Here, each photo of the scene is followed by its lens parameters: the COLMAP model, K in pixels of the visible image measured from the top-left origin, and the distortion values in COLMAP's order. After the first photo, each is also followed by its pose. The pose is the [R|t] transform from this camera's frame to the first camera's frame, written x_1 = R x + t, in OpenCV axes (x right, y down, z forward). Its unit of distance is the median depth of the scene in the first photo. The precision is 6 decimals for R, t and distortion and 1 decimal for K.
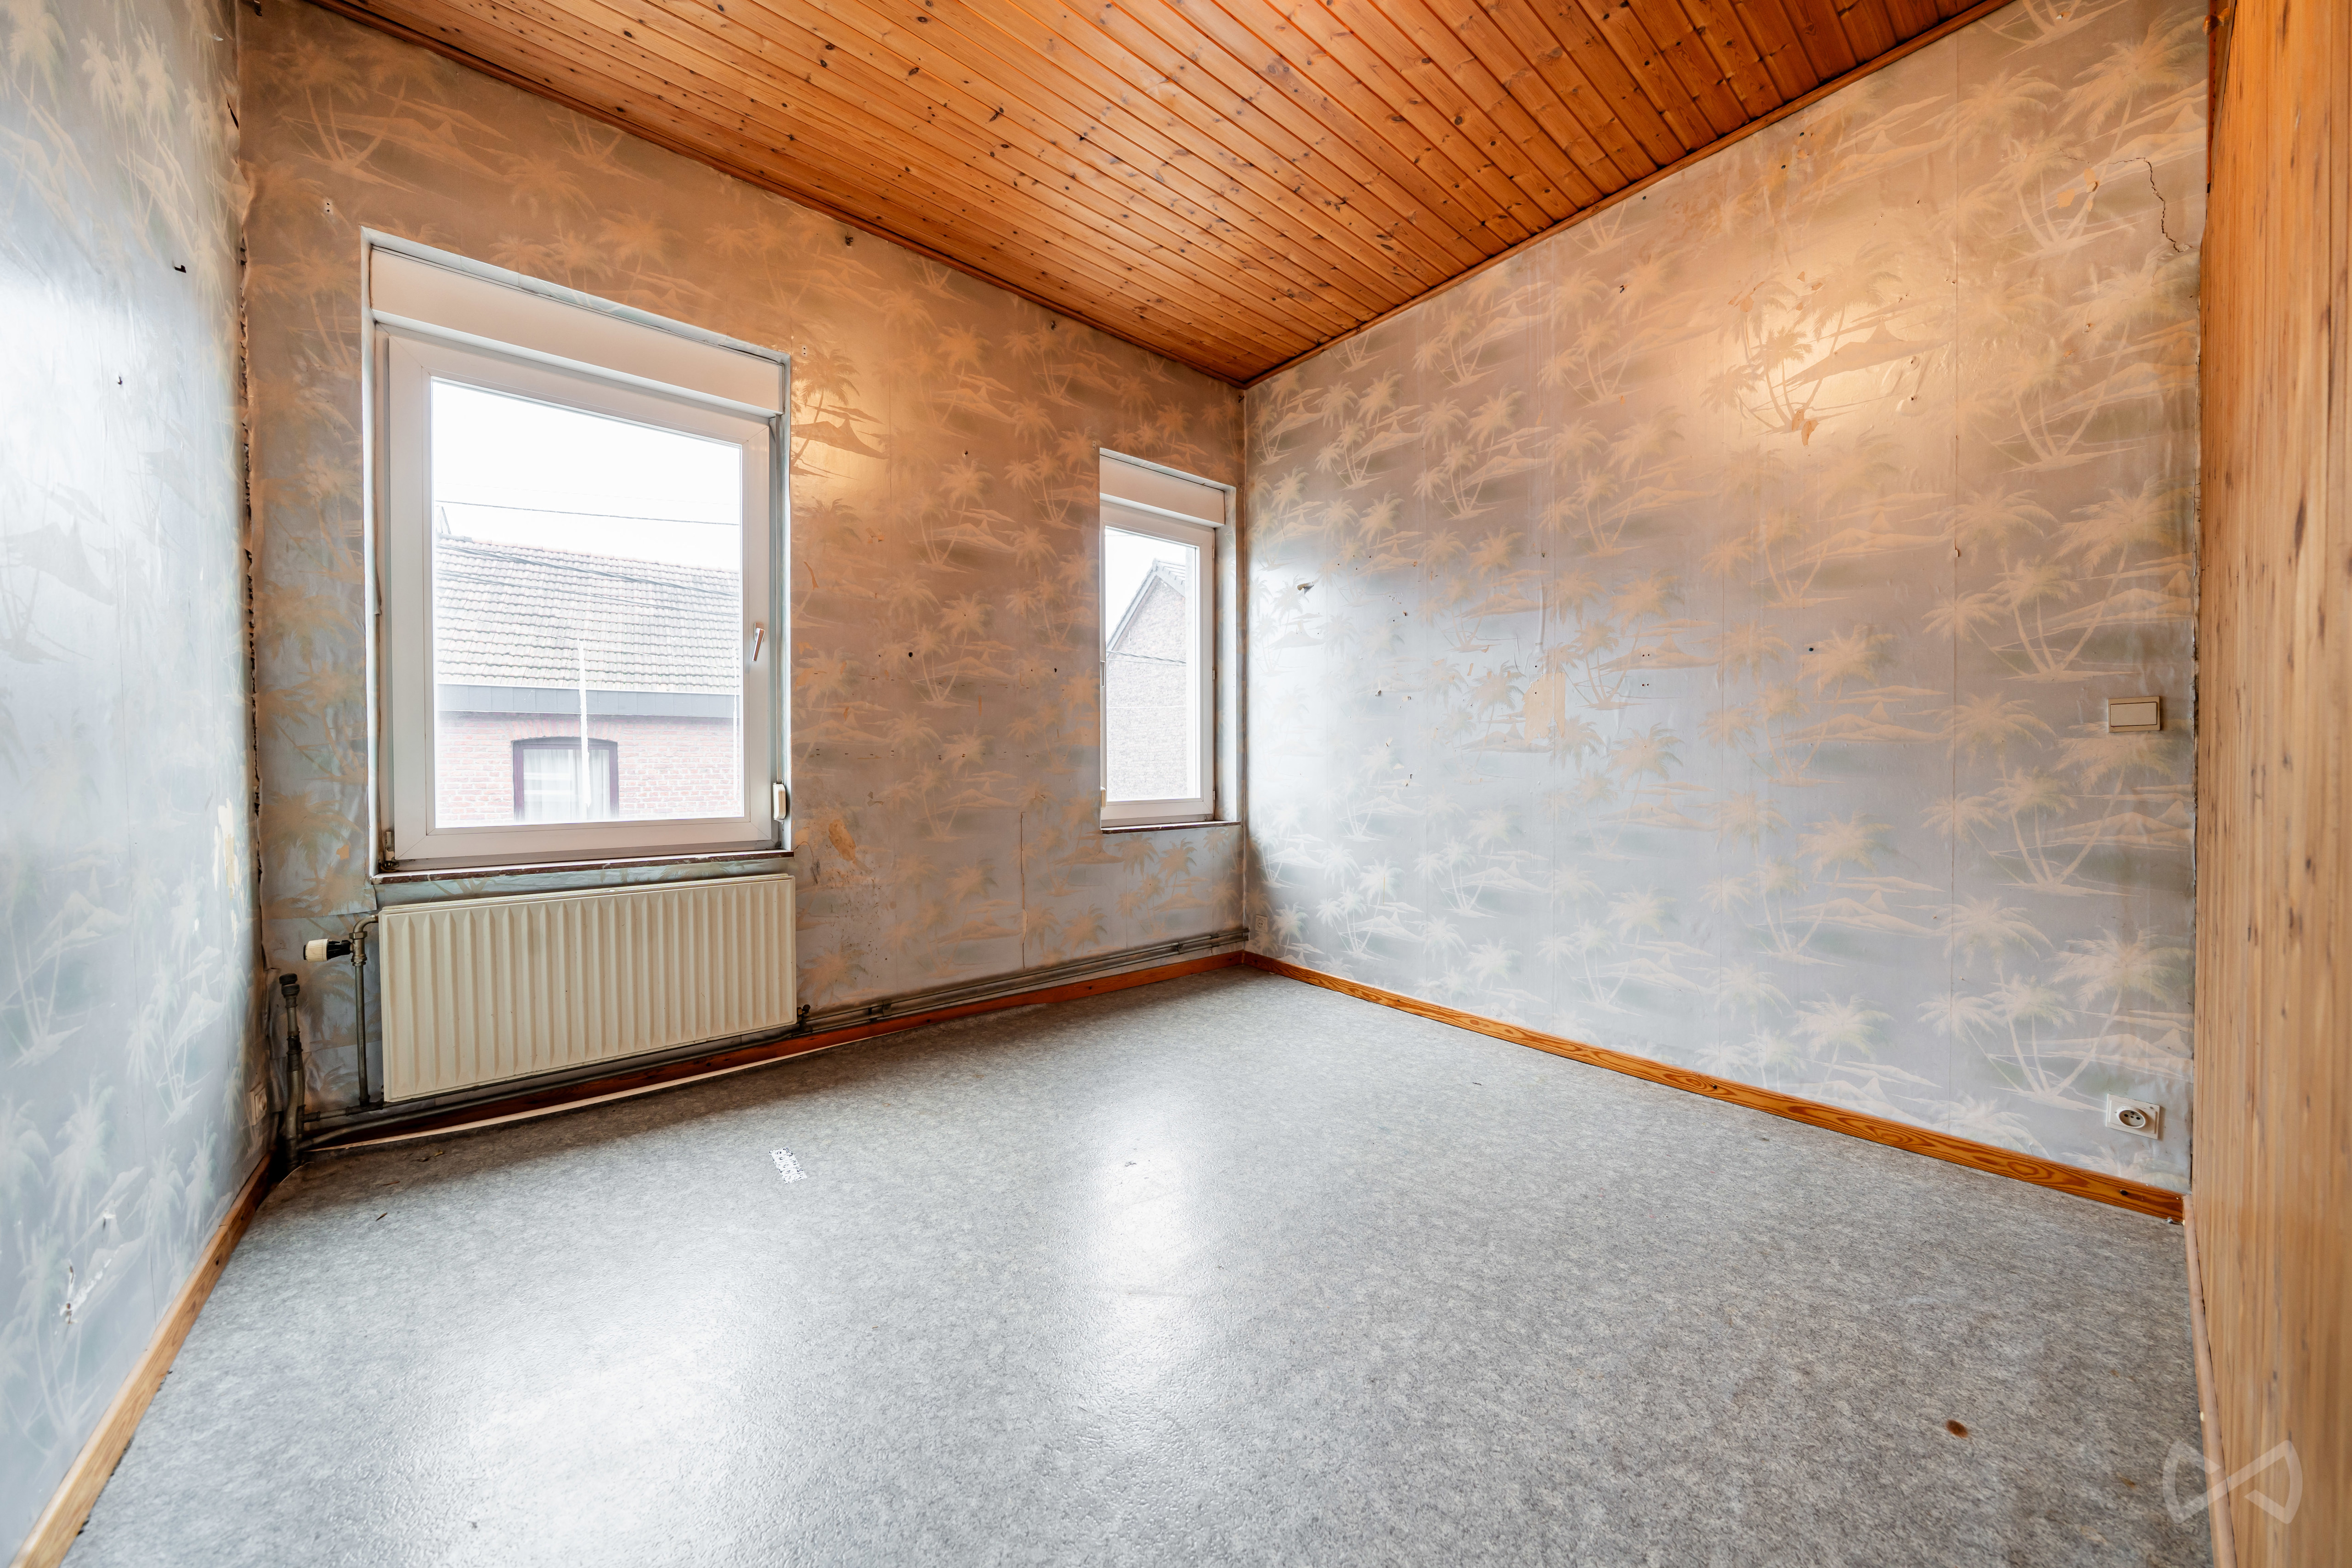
lens RADIAL K [[797.1, 0, 1182.2], [0, 797.1, 777.6], [0, 0, 1]] dist [-0.005692, -0.000167]
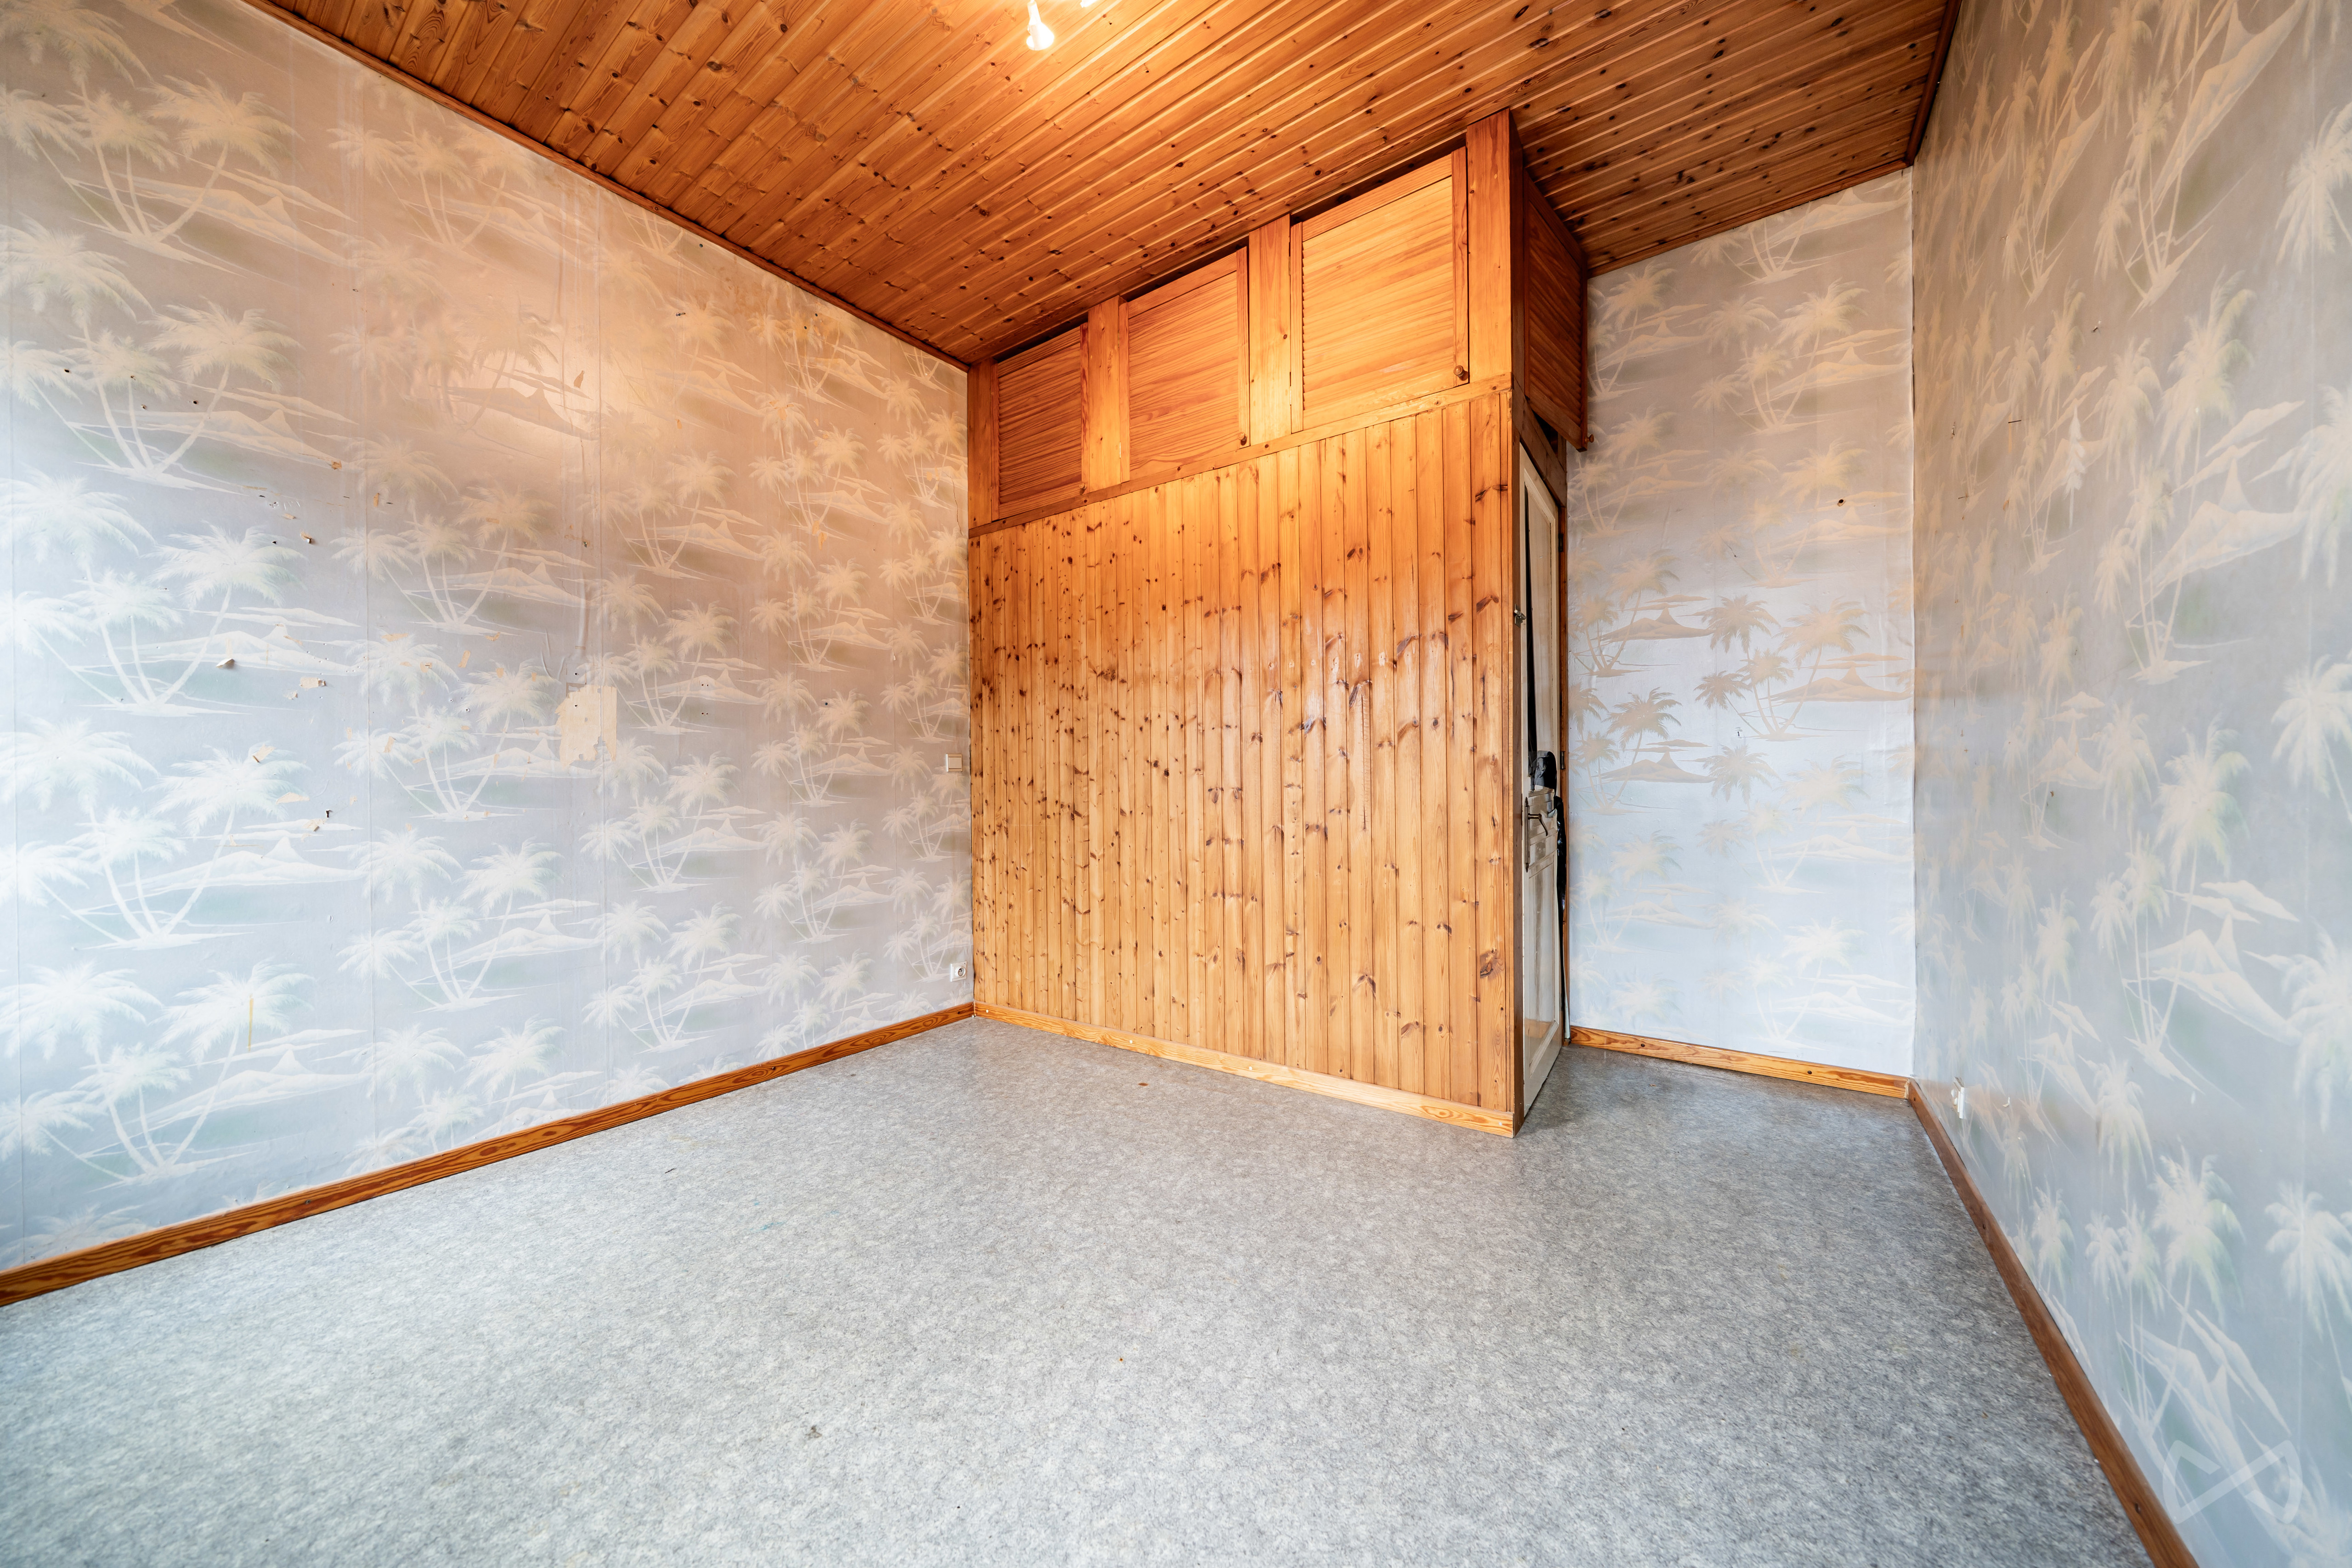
lens RADIAL K [[797.1, 0, 1176.8], [0, 797.1, 781.1], [0, 0, 1]] dist [-0.005692, -0.000167]
pose [[-0.245985, 0.005426, 0.969259, -0.622121], [0.021641, 0.999766, -0.000105, -0.018264], [-0.969032, 0.020950, -0.246045, 0.723749]]
